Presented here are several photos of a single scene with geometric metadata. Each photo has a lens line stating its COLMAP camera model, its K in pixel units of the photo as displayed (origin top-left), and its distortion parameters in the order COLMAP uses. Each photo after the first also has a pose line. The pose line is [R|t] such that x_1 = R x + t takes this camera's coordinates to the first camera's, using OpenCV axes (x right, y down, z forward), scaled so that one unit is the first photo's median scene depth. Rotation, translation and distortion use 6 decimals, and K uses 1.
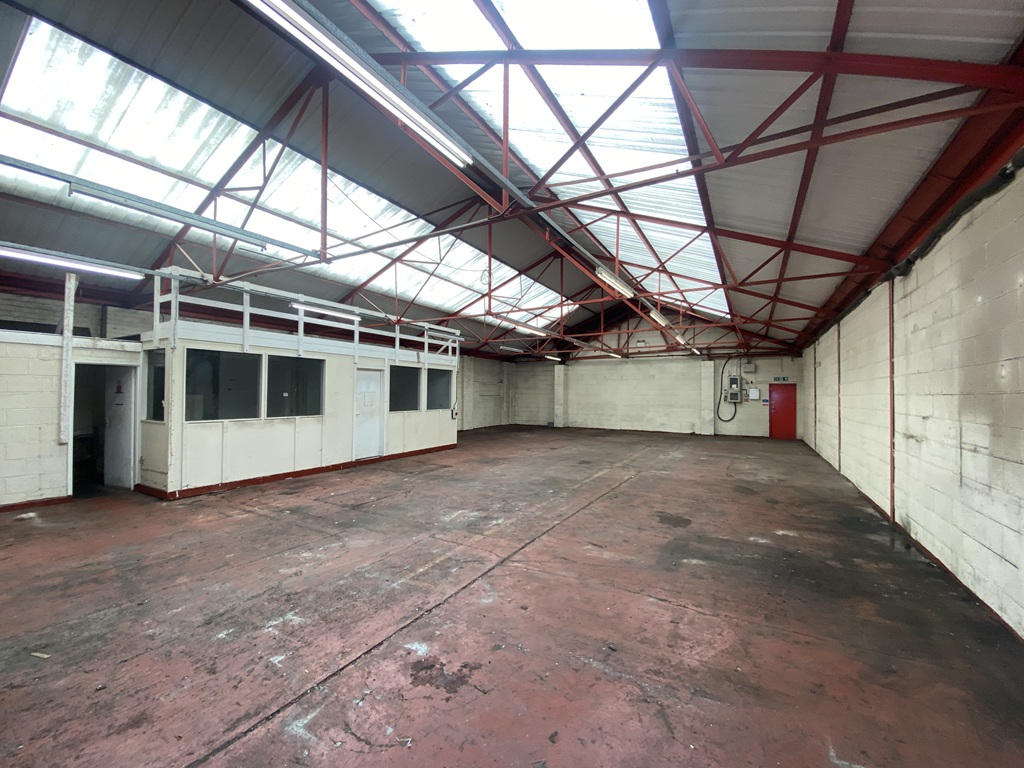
lens RADIAL K [[410.5, 0, 510.0], [0, 410.5, 386.3], [0, 0, 1]] dist [0.000986, -0.014656]
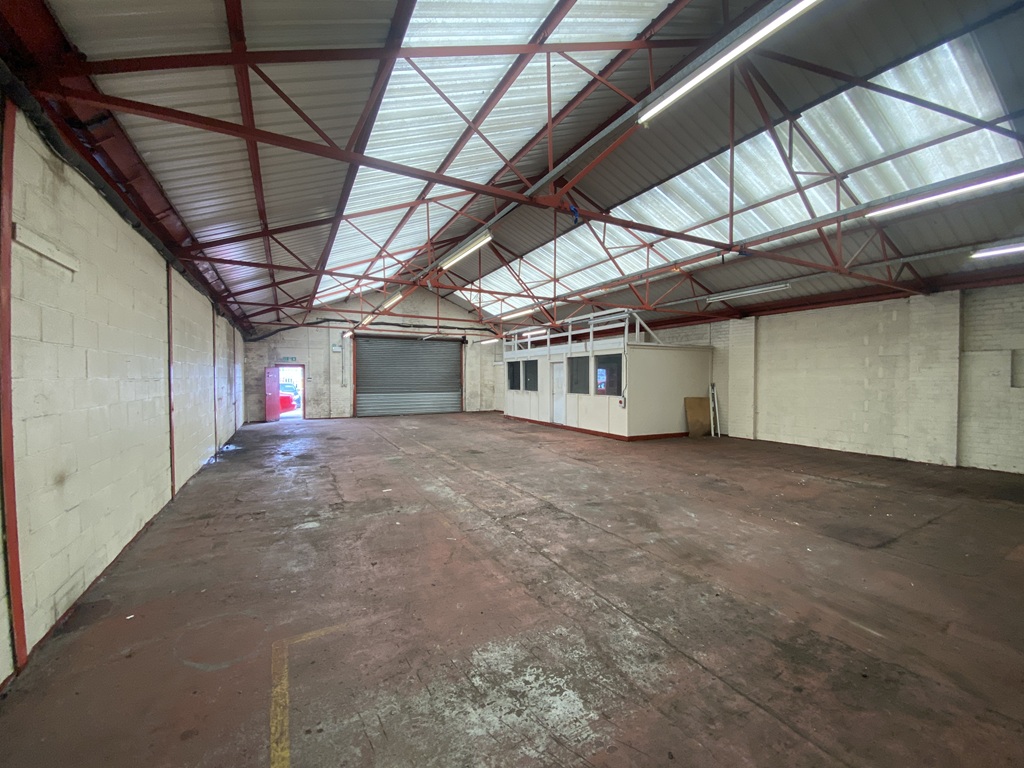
lens RADIAL K [[410.5, 0, 510.0], [0, 410.5, 386.3], [0, 0, 1]] dist [0.000986, -0.014656]
pose [[-0.548851, 0.006049, -0.835899, 1.300363], [0.005748, 0.999977, 0.003462, 0.050499], [0.835901, -0.002905, -0.548873, 2.261060]]
